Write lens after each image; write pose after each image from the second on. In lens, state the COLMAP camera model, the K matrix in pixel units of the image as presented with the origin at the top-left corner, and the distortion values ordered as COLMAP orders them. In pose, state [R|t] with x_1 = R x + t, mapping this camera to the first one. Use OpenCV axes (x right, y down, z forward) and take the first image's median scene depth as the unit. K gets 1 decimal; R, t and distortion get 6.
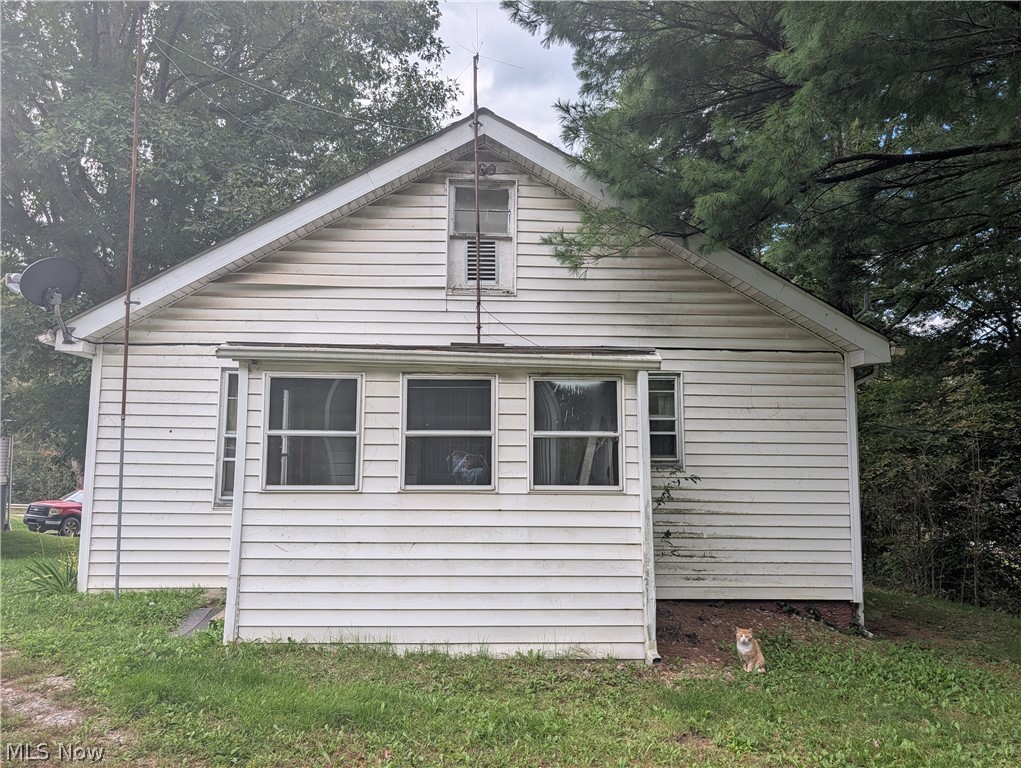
lens RADIAL K [[766.7, 0, 510.5], [0, 766.7, 384.0], [0, 0, 1]] dist [0.091693, -0.194781]
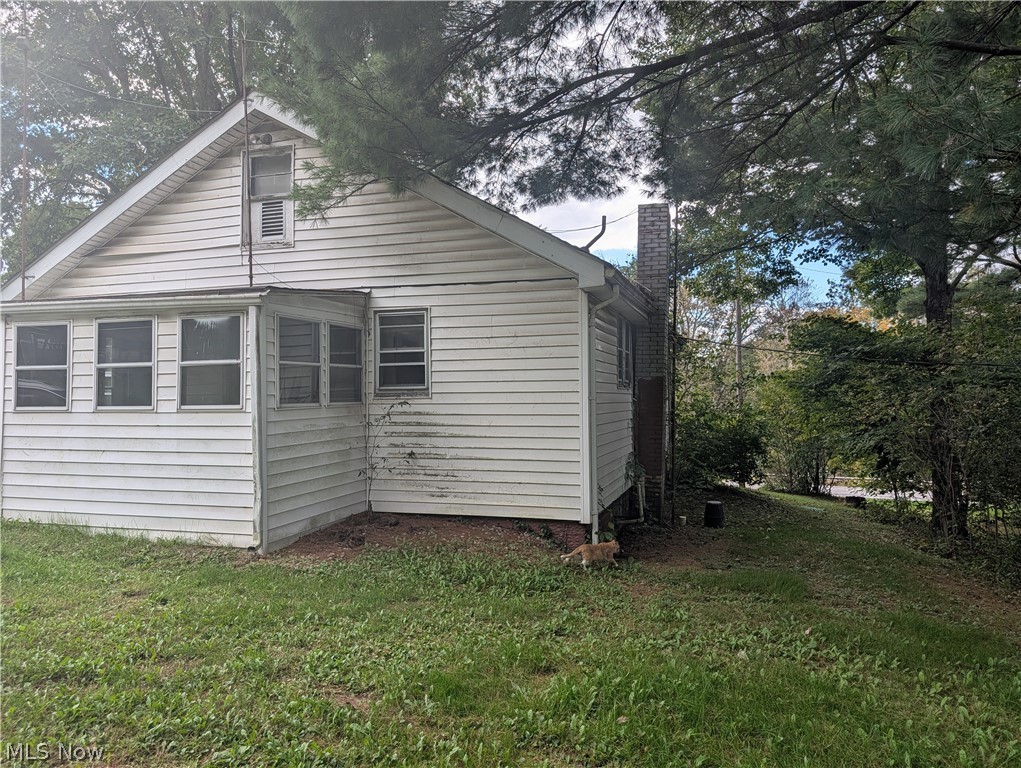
lens RADIAL K [[766.7, 0, 510.5], [0, 766.7, 384.0], [0, 0, 1]] dist [0.091693, -0.194781]
pose [[0.936901, -0.022463, -0.348871, 0.715937], [0.042305, 0.997885, 0.049361, 0.044989], [0.347024, -0.061005, 0.935870, 0.026886]]
